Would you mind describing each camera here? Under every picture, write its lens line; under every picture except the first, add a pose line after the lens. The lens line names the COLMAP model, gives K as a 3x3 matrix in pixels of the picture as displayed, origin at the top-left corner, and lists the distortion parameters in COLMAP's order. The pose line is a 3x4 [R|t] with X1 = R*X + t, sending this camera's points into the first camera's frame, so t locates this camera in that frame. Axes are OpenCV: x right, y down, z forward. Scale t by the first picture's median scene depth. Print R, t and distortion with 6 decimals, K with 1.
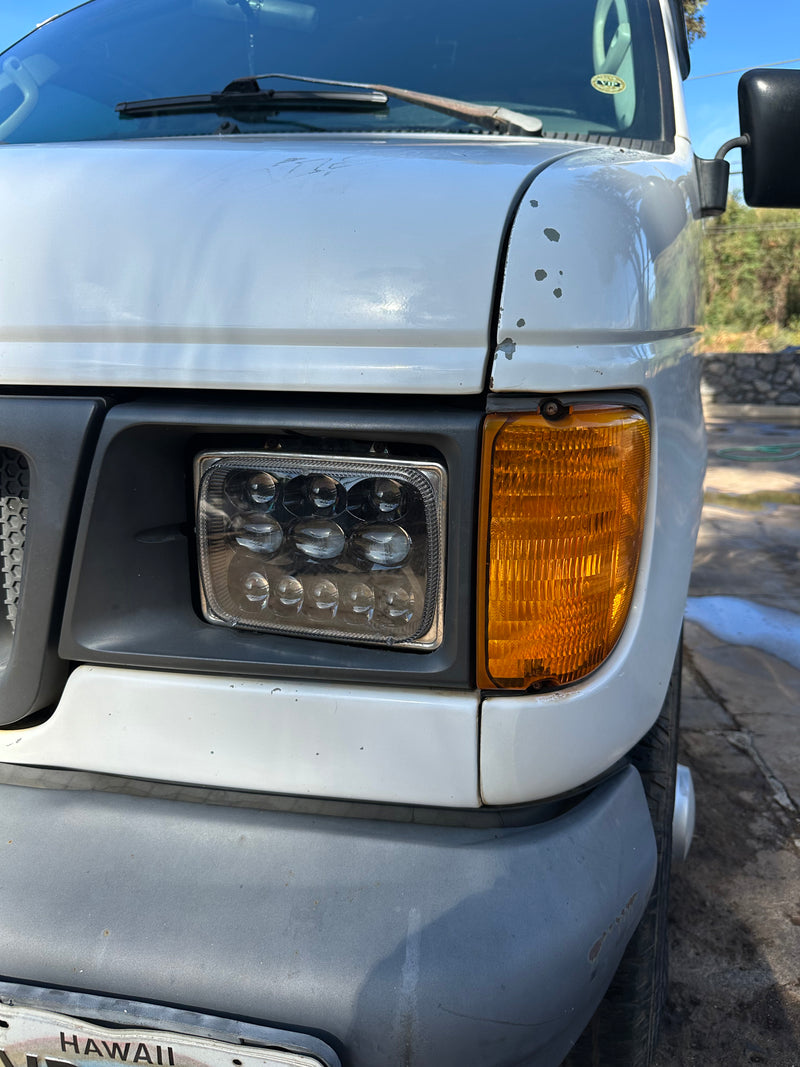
lens RADIAL K [[741.6, 0, 398.1], [0, 741.6, 529.0], [0, 0, 1]] dist [0.070560, -0.079084]
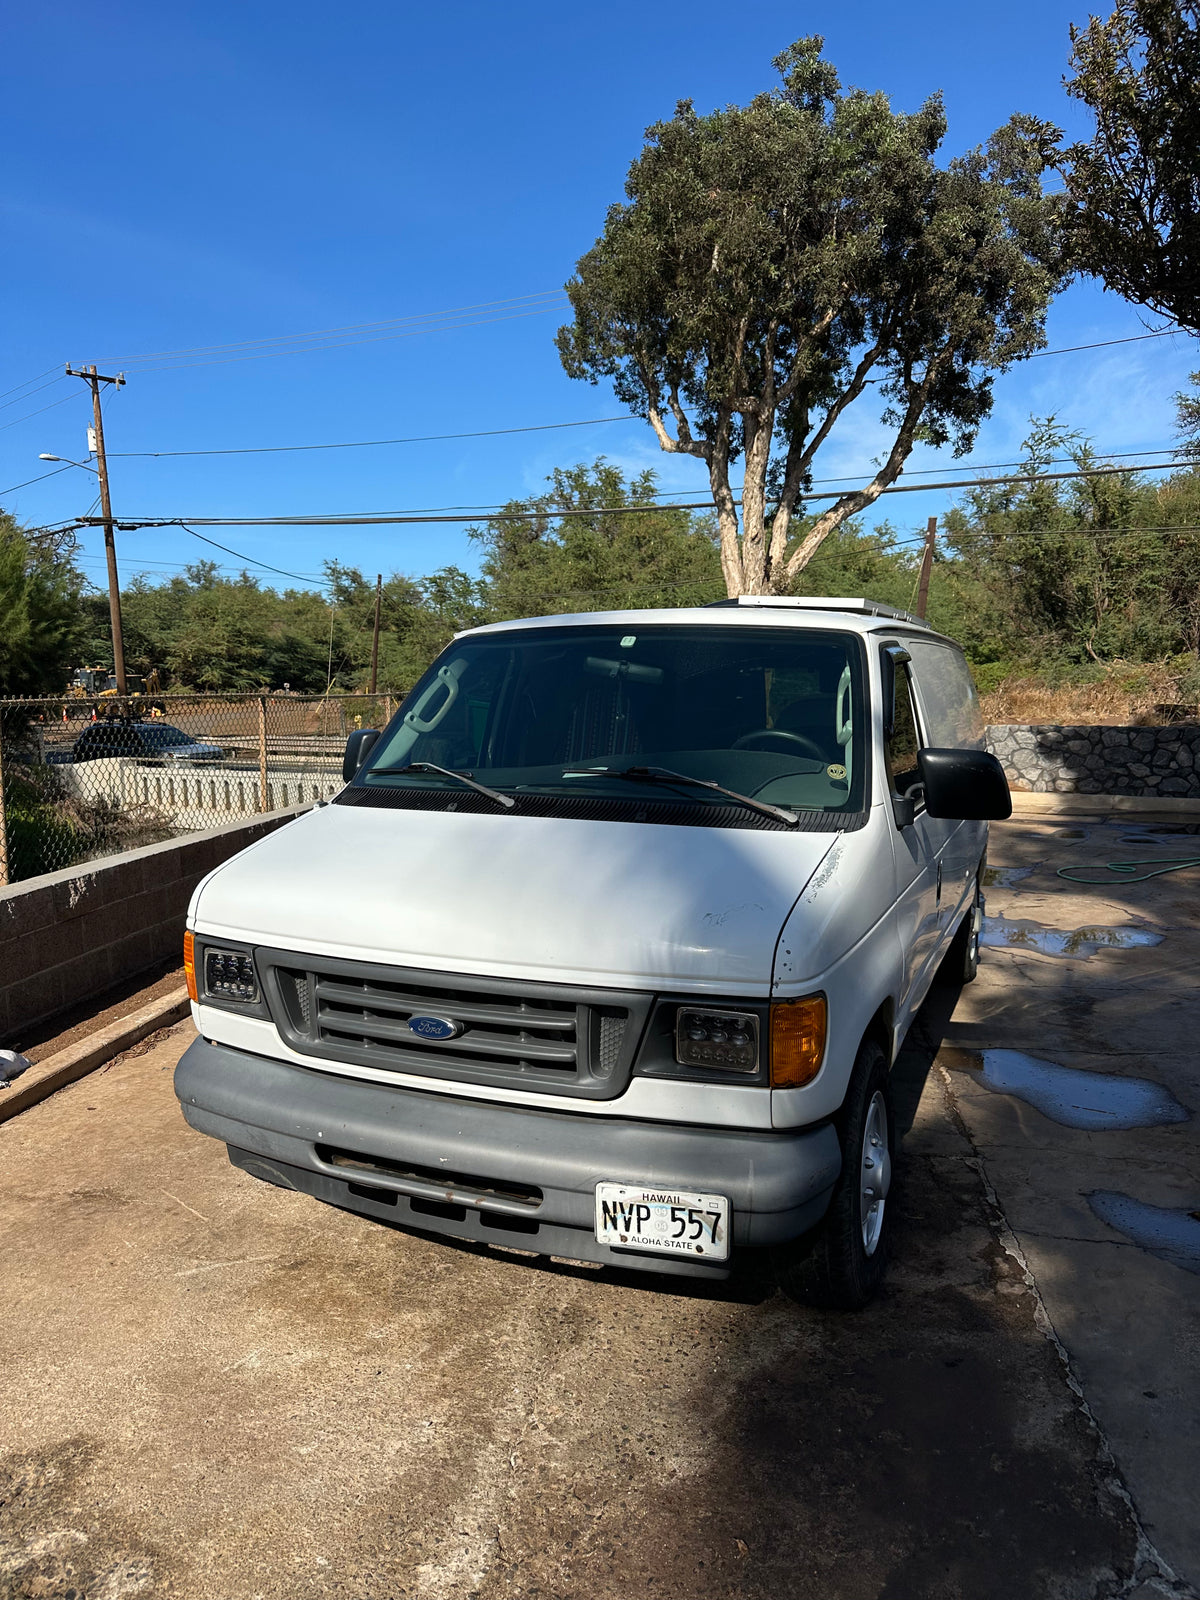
lens RADIAL K [[1112.0, 0, 597.2], [0, 1112.0, 793.3], [0, 0, 1]] dist [0.070560, -0.079084]
pose [[0.998694, -0.000949, -0.051075, -0.066855], [-0.005242, 0.992645, -0.120952, -0.077093], [0.050814, 0.121062, 0.991344, -0.680371]]
